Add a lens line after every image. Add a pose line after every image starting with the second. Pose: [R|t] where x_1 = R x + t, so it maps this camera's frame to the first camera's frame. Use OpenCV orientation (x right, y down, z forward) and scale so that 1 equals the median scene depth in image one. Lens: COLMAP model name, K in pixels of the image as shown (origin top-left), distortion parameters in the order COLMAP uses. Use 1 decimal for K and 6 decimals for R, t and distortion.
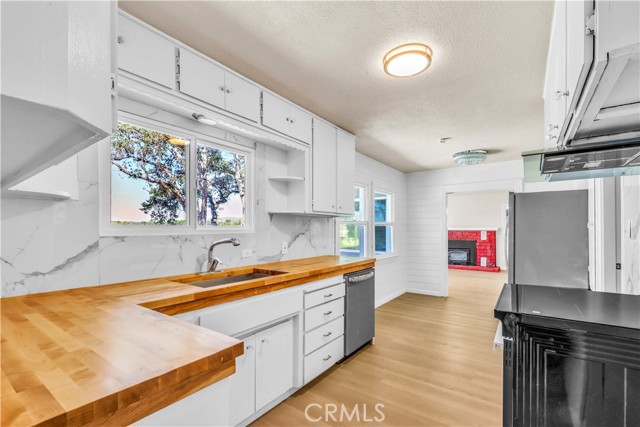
lens RADIAL K [[293.1, 0, 317.5], [0, 293.1, 232.8], [0, 0, 1]] dist [0.000707, -0.000103]
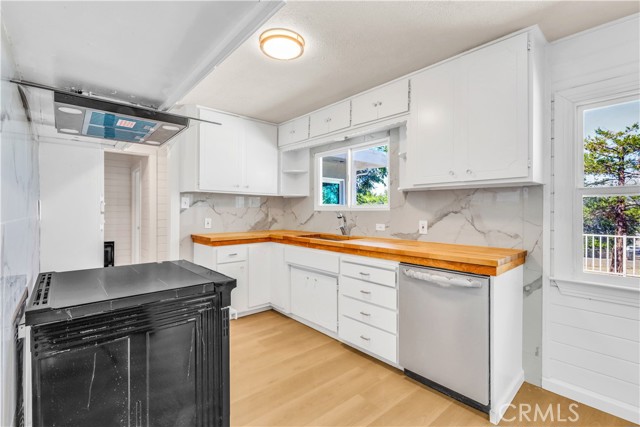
lens RADIAL K [[287.0, 0, 320.0], [0, 287.0, 213.5], [0, 0, 1]] dist [0.001267, -0.000006]
pose [[-0.219442, 0.007532, -0.975596, 0.762432], [-0.014133, 0.999841, 0.010898, 0.003107], [0.975523, 0.016180, -0.219301, 0.808966]]
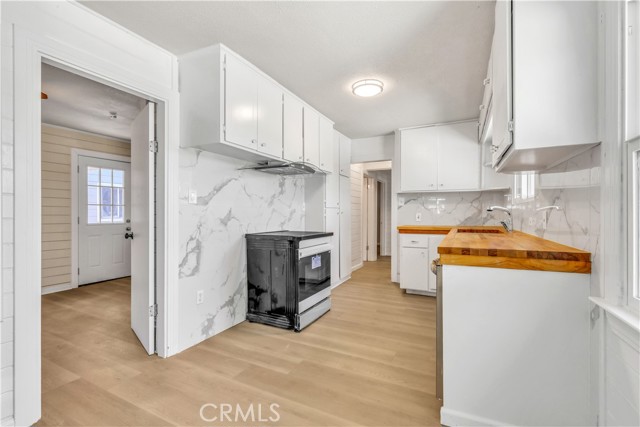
lens RADIAL K [[287.0, 0, 320.0], [0, 287.0, 213.5], [0, 0, 1]] dist [0.001267, -0.000006]
pose [[-0.987266, 0.002124, -0.159066, 0.461298], [0.000044, 0.999914, 0.013080, 0.023845], [0.159080, 0.012906, -0.987181, 1.453695]]
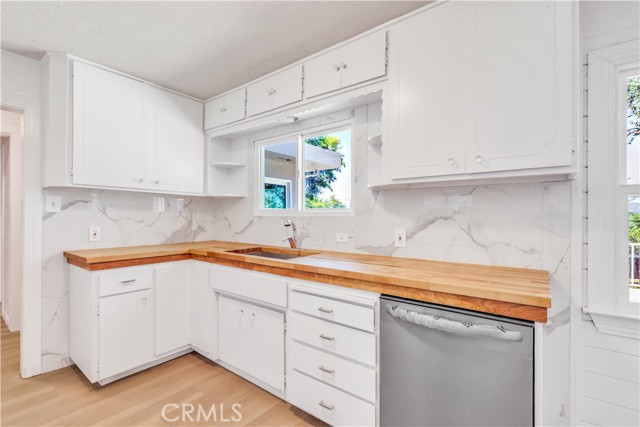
lens RADIAL K [[287.4, 0, 320.9], [0, 287.4, 218.8], [0, 0, 1]] dist [-0.000354, 0.000125]
pose [[-0.030503, 0.007279, -0.999508, 0.515147], [-0.015023, 0.999857, 0.007740, 0.003568], [0.999422, 0.015252, -0.030390, 0.766077]]
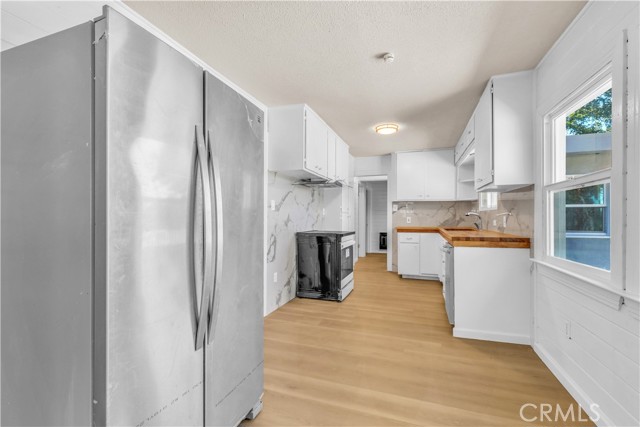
lens RADIAL K [[286.2, 0, 317.2], [0, 286.2, 215.2], [0, 0, 1]] dist [0.002506, 0.000132]
pose [[-0.961309, -0.001130, -0.275470, 0.819838], [-0.003583, 0.999958, 0.008400, 0.016407], [0.275449, 0.009061, -0.961273, 1.726062]]
